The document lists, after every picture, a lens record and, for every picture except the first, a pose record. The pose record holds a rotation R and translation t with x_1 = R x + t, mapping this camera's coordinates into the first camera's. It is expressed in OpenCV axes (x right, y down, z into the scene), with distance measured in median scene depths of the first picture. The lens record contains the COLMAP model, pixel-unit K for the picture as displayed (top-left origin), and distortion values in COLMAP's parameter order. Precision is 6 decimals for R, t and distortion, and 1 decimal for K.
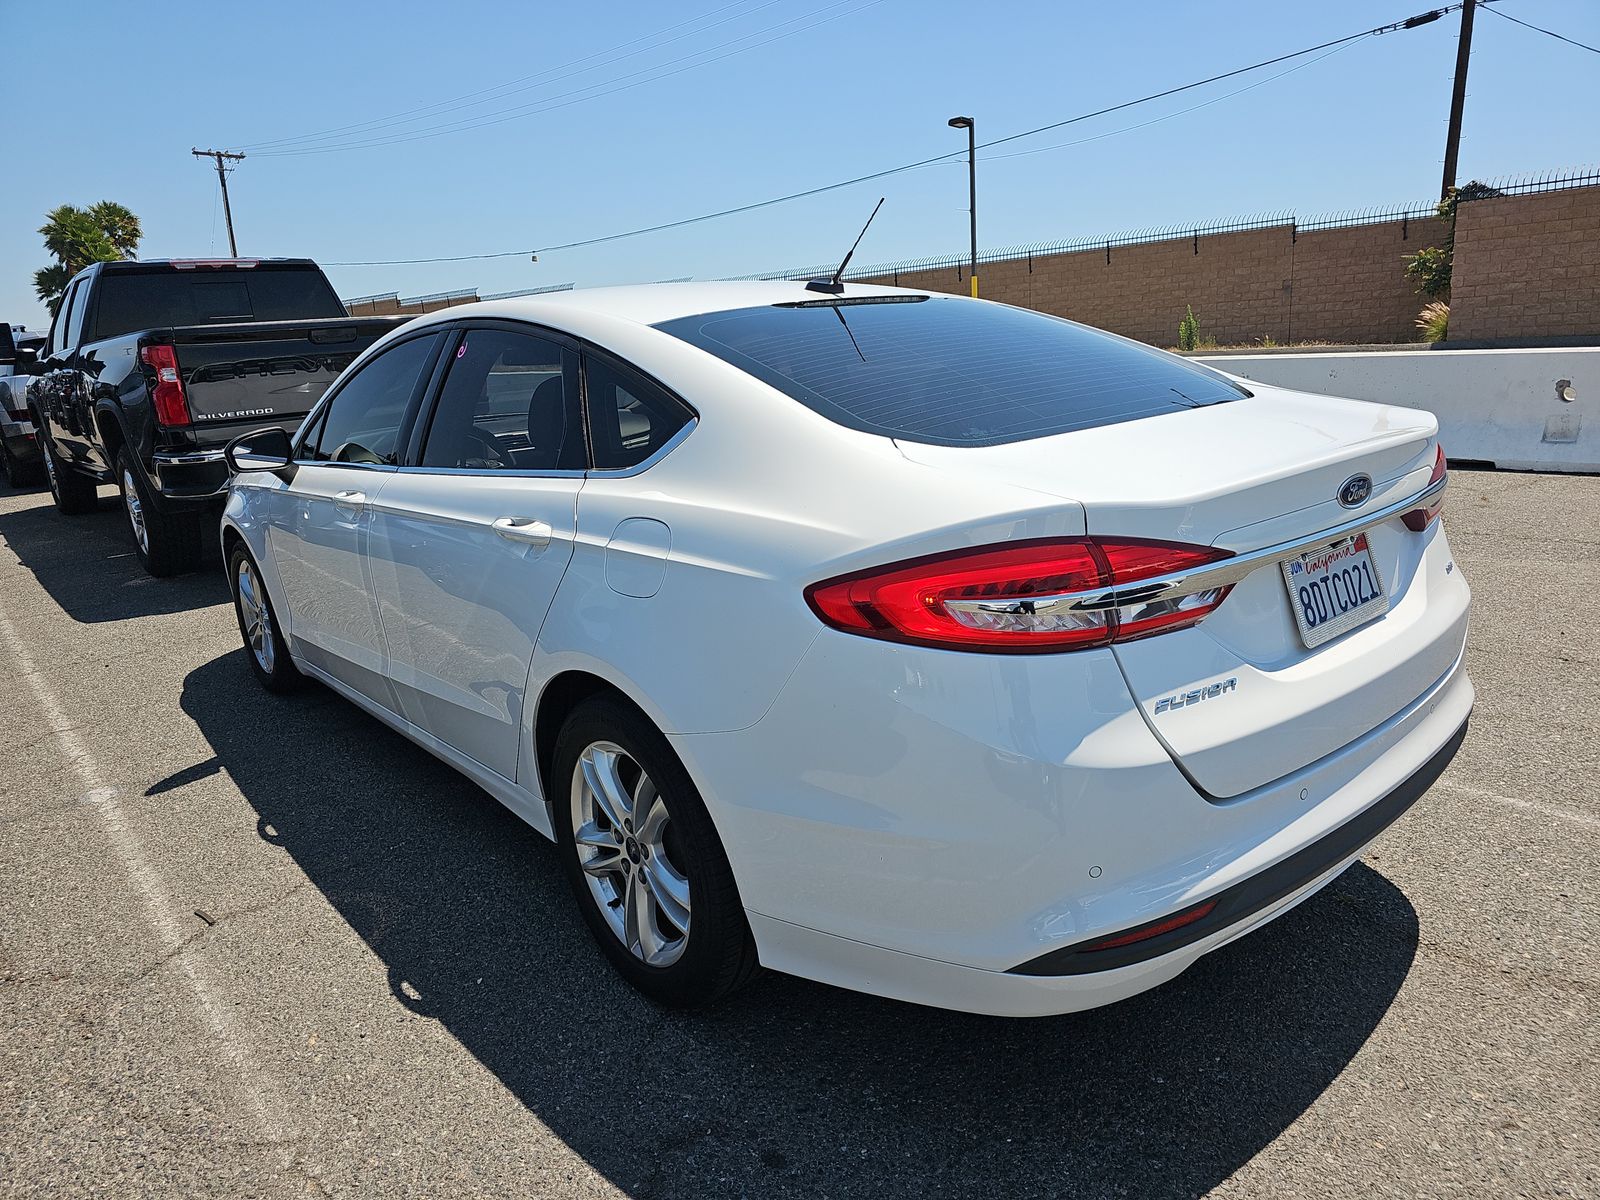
lens RADIAL K [[1069.5, 0, 796.6], [0, 1069.5, 591.2], [0, 0, 1]] dist [0.023757, -0.019230]
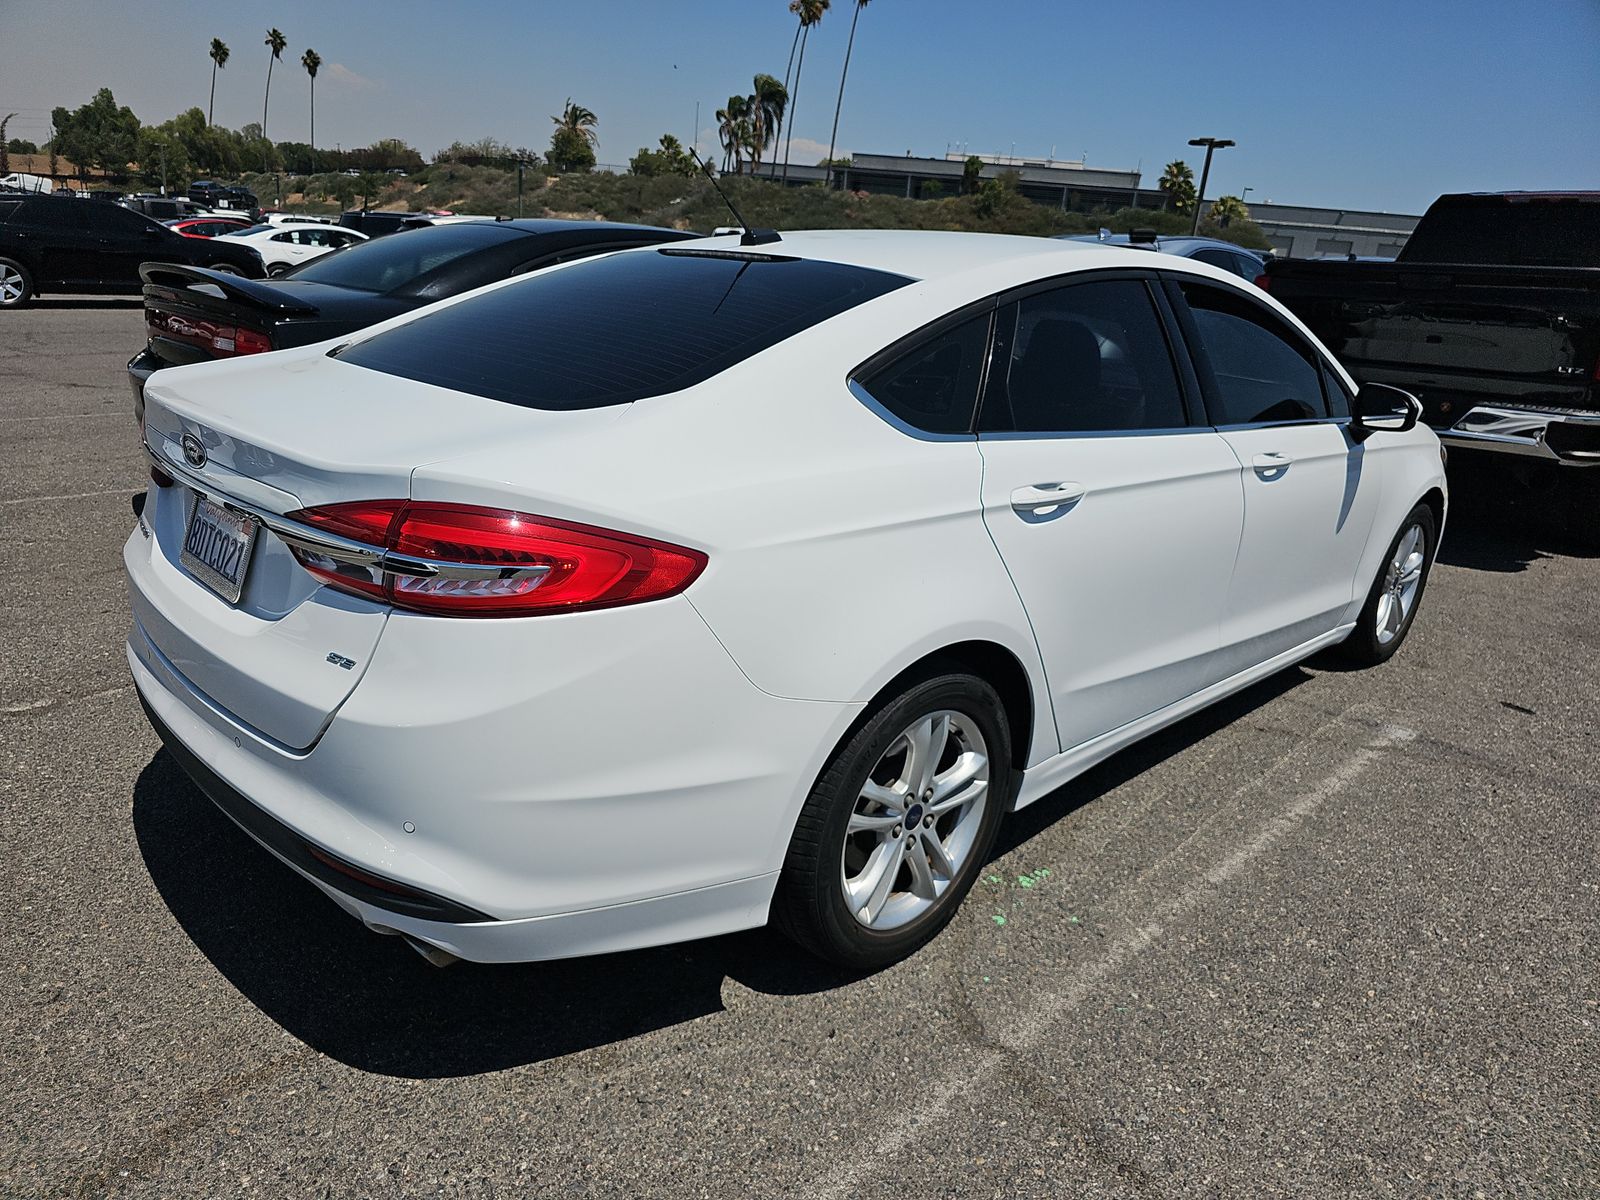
lens RADIAL K [[1069.5, 0, 790.3], [0, 1069.5, 614.8], [0, 0, 1]] dist [0.023757, -0.019230]
pose [[0.071511, 0.376337, -0.923719, 1.235100], [-0.296895, 0.892144, 0.340488, -0.373562], [0.952229, 0.249899, 0.175530, 1.095129]]
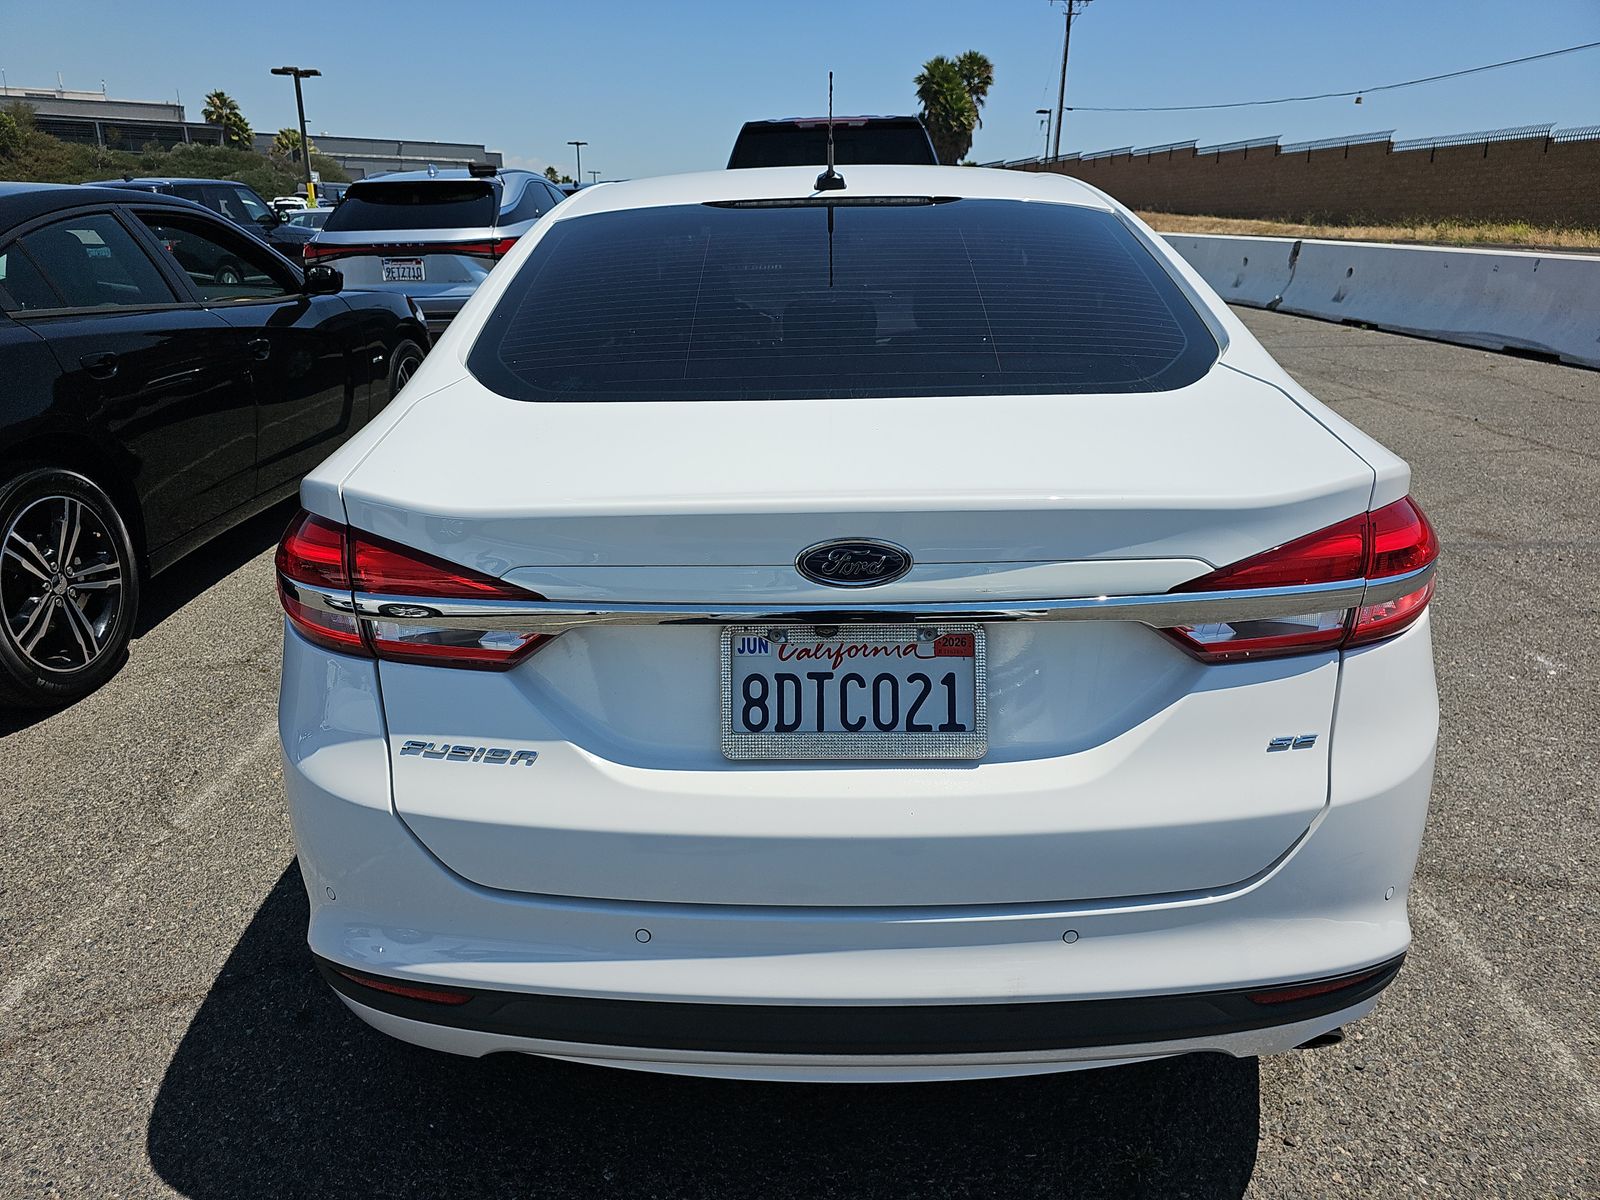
lens RADIAL K [[1069.5, 0, 792.5], [0, 1069.5, 596.4], [0, 0, 1]] dist [0.023757, -0.019230]
pose [[0.752093, 0.267717, -0.602232, 0.692149], [-0.185940, 0.962851, 0.195817, -0.150247], [0.632284, -0.035294, 0.773933, 0.366498]]
